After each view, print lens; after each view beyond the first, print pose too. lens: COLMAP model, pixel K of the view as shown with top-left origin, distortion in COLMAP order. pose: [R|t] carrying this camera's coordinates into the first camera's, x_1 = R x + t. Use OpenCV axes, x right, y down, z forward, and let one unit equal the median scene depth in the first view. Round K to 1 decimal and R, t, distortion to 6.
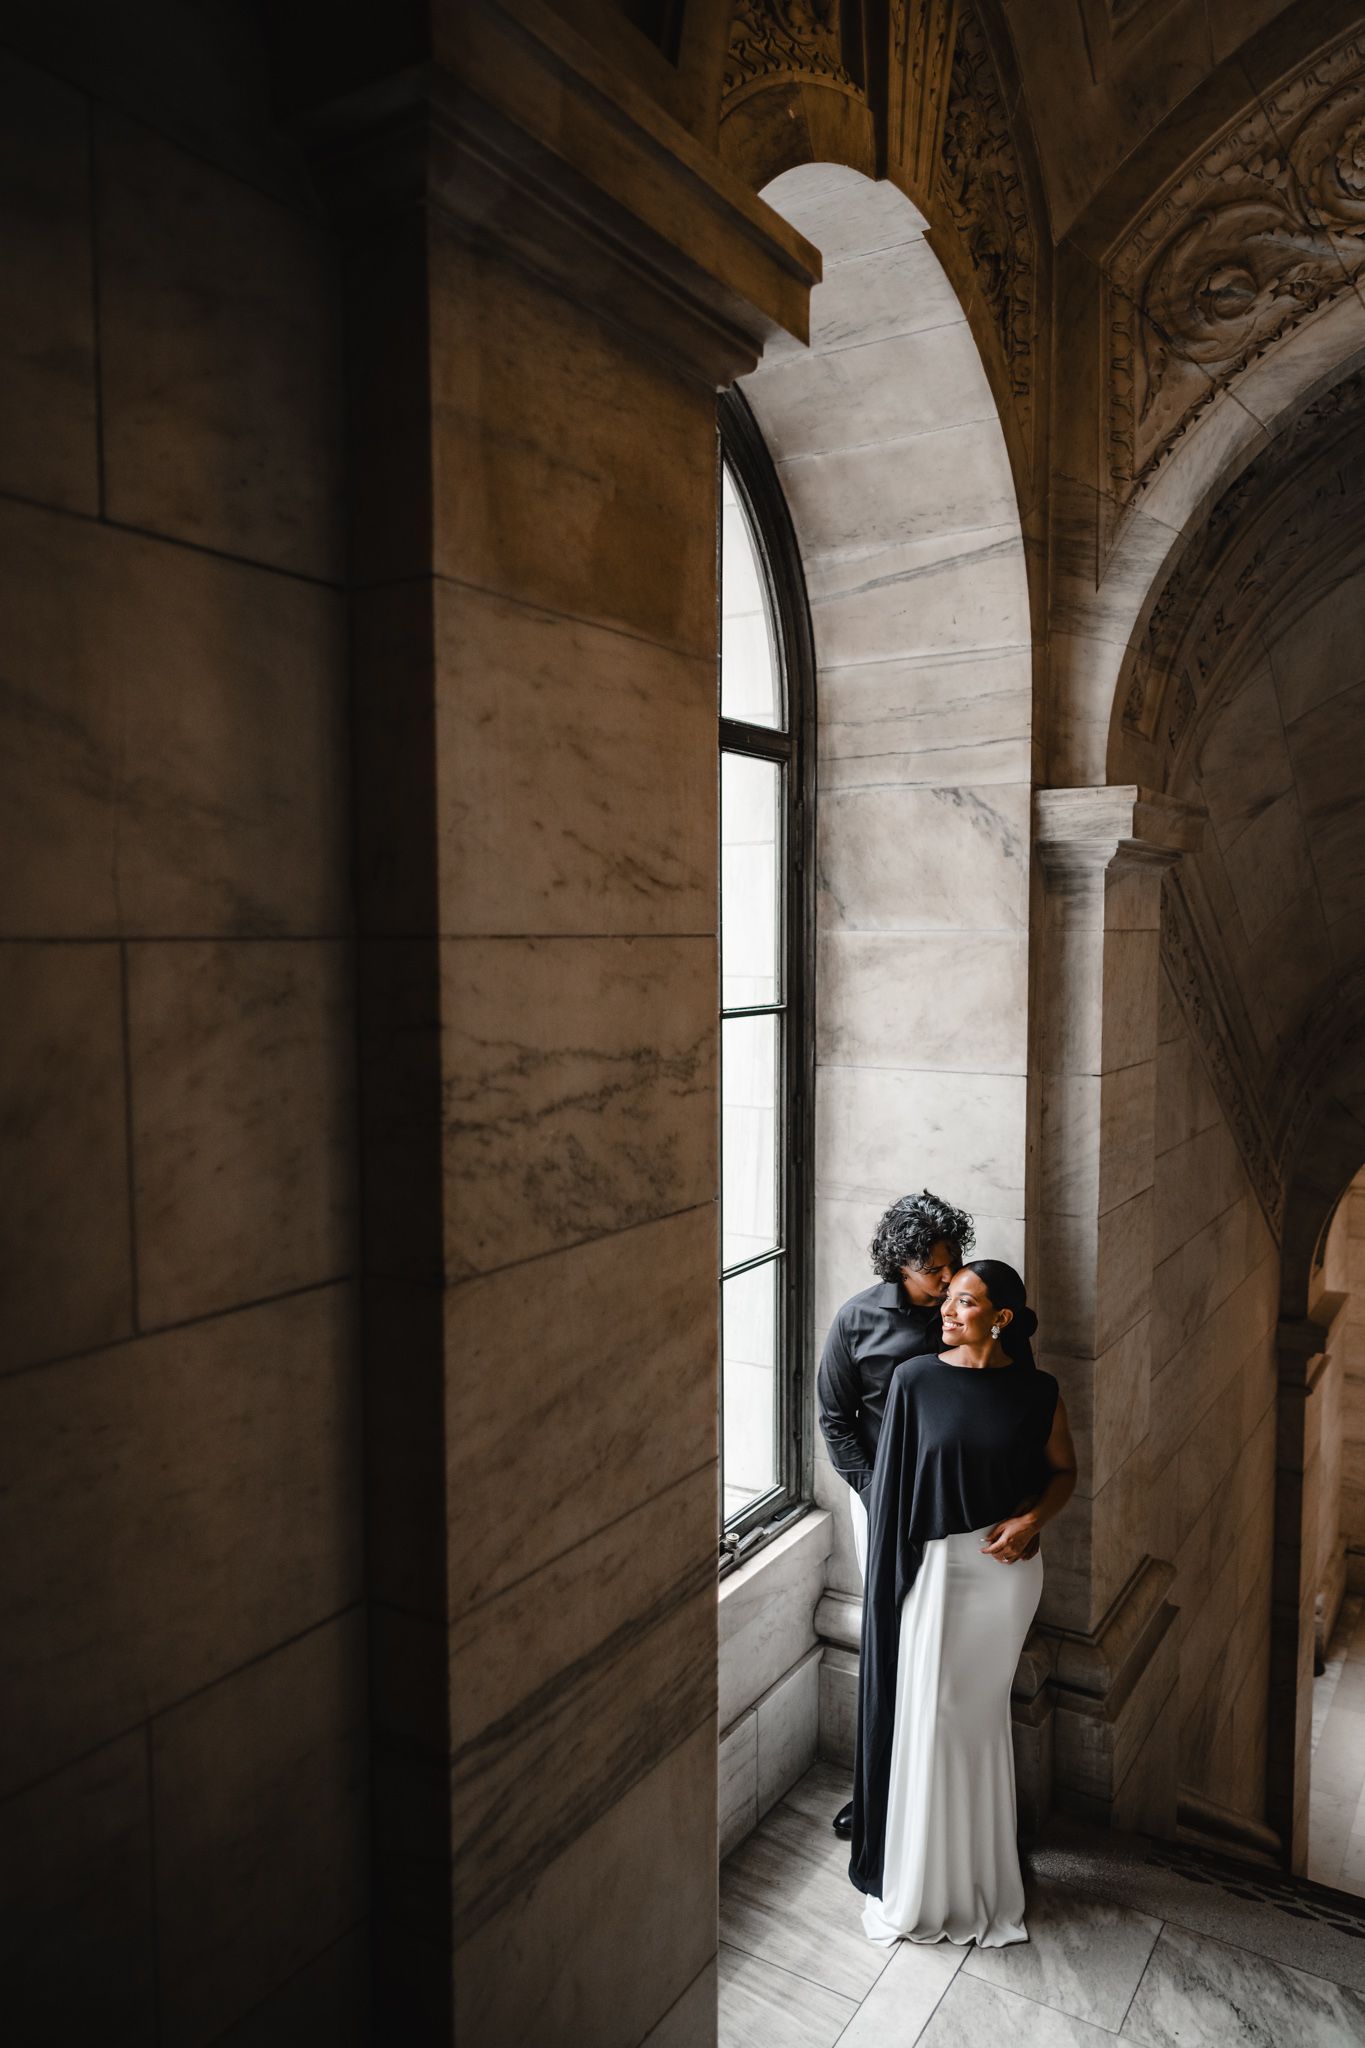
lens RADIAL K [[1391.3, 0, 677.8], [0, 1391.3, 1028.8], [0, 0, 1]] dist [0.003093, -0.000321]
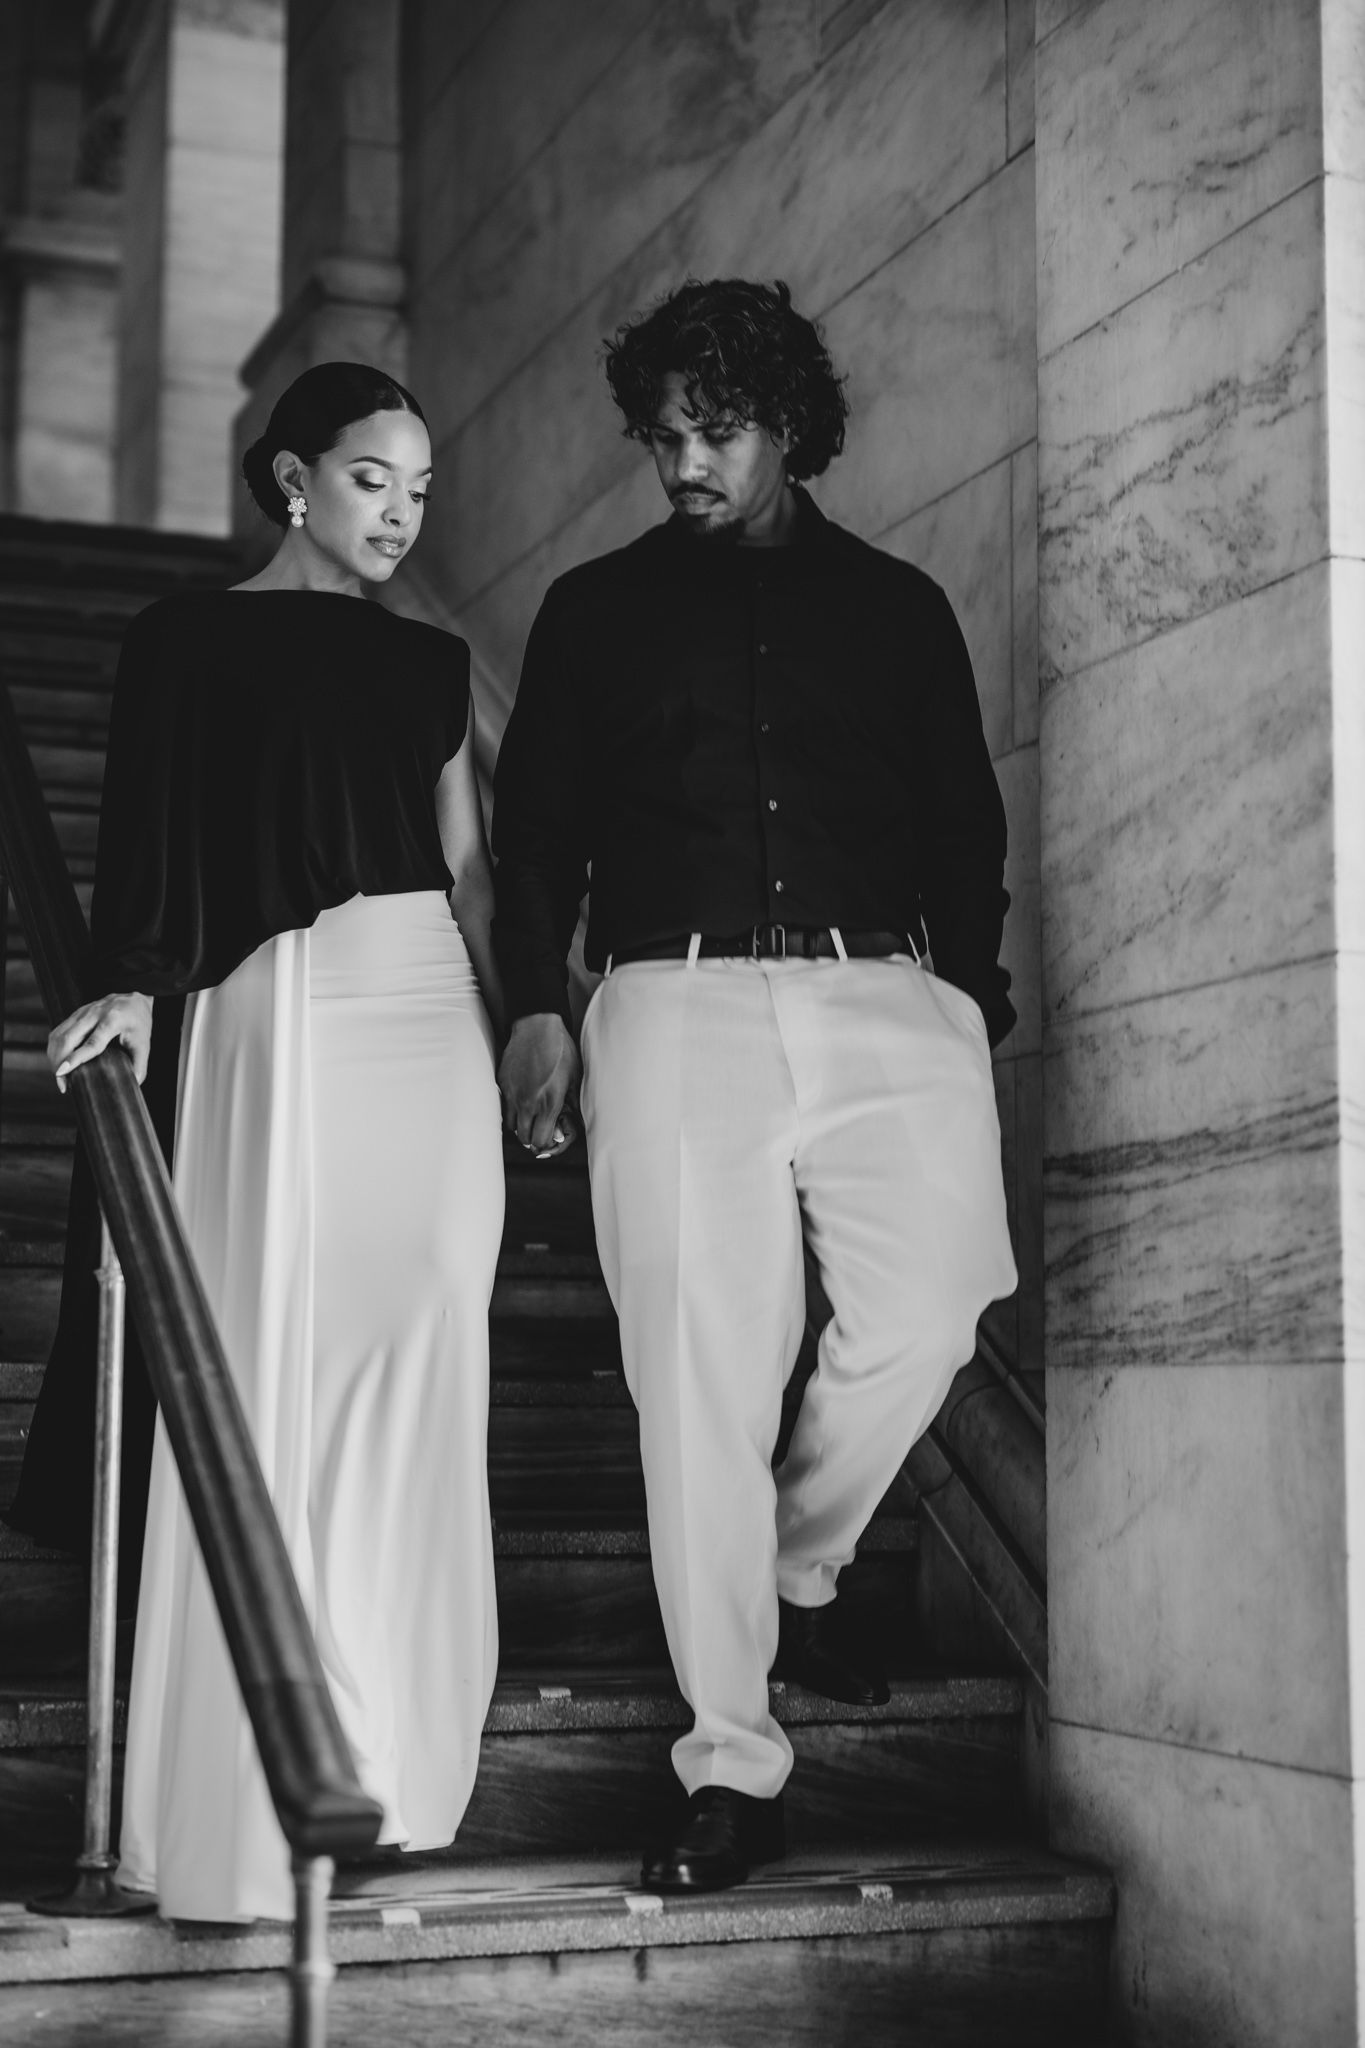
lens RADIAL K [[3150.6, 0, 683.0], [0, 3150.6, 1023.1], [0, 0, 1]] dist [0.037091, 0.000000]
pose [[-0.592874, -0.109830, -0.797770, 1.467969], [-0.063403, 0.993947, -0.089719, 0.527677], [0.802795, -0.002611, -0.596249, 1.750470]]
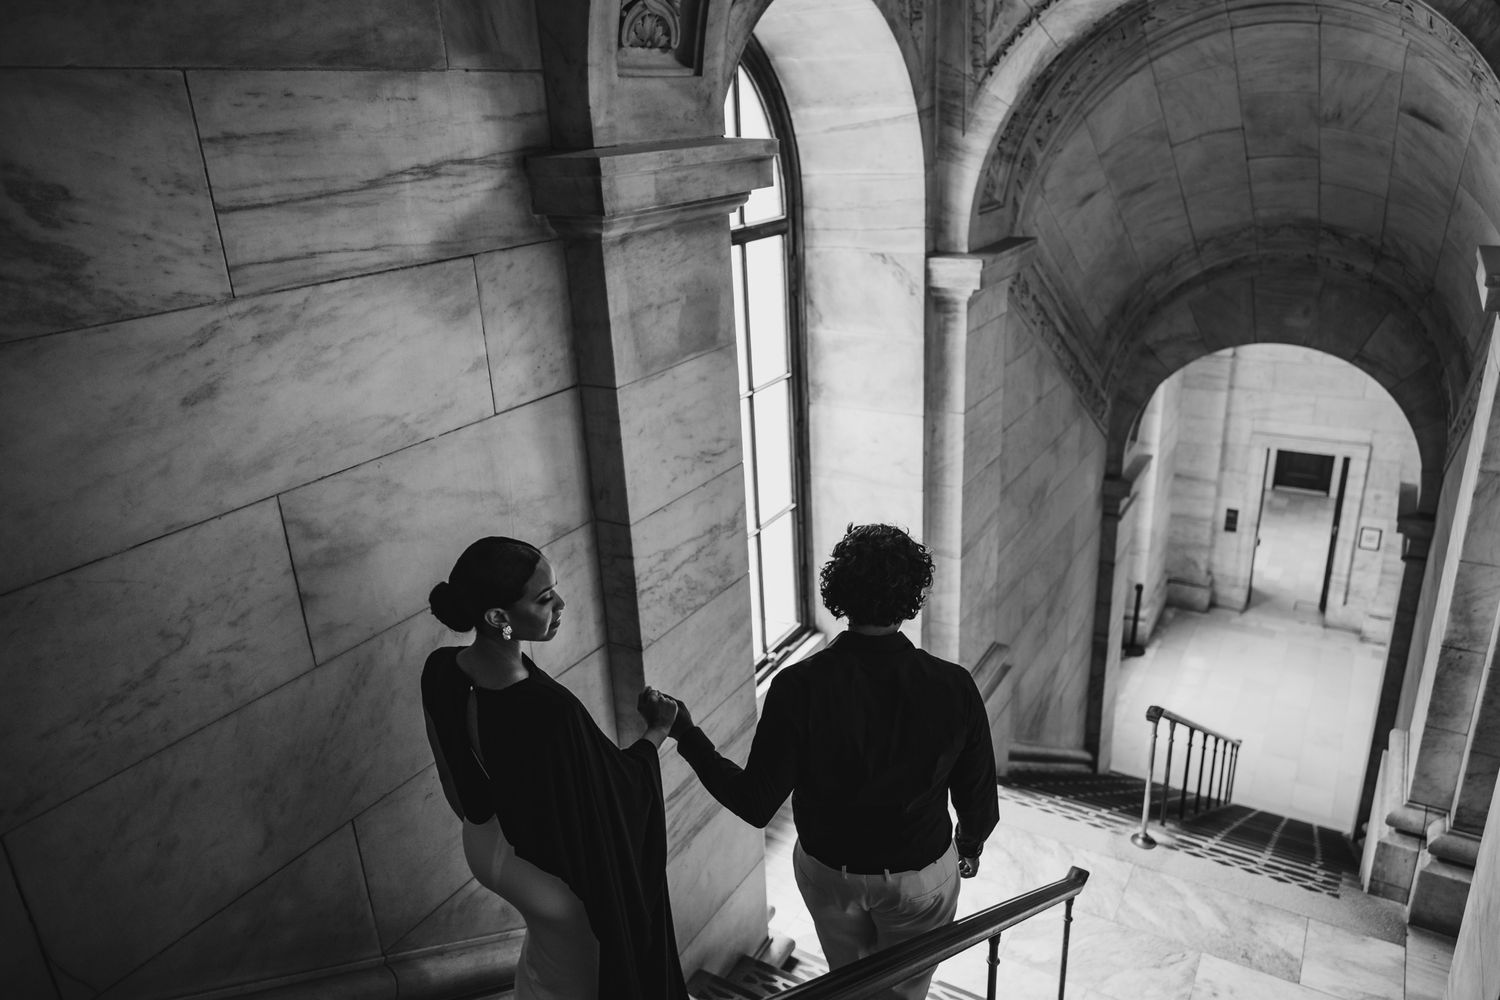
lens RADIAL K [[1019.1, 0, 752.1], [0, 1019.1, 499.0], [0, 0, 1]] dist [0.003093, -0.000321]
pose [[0.998740, -0.050099, 0.002858, 0.035842], [0.047201, 0.957254, 0.285370, -0.493058], [-0.017032, -0.284876, 0.958413, -0.591620]]
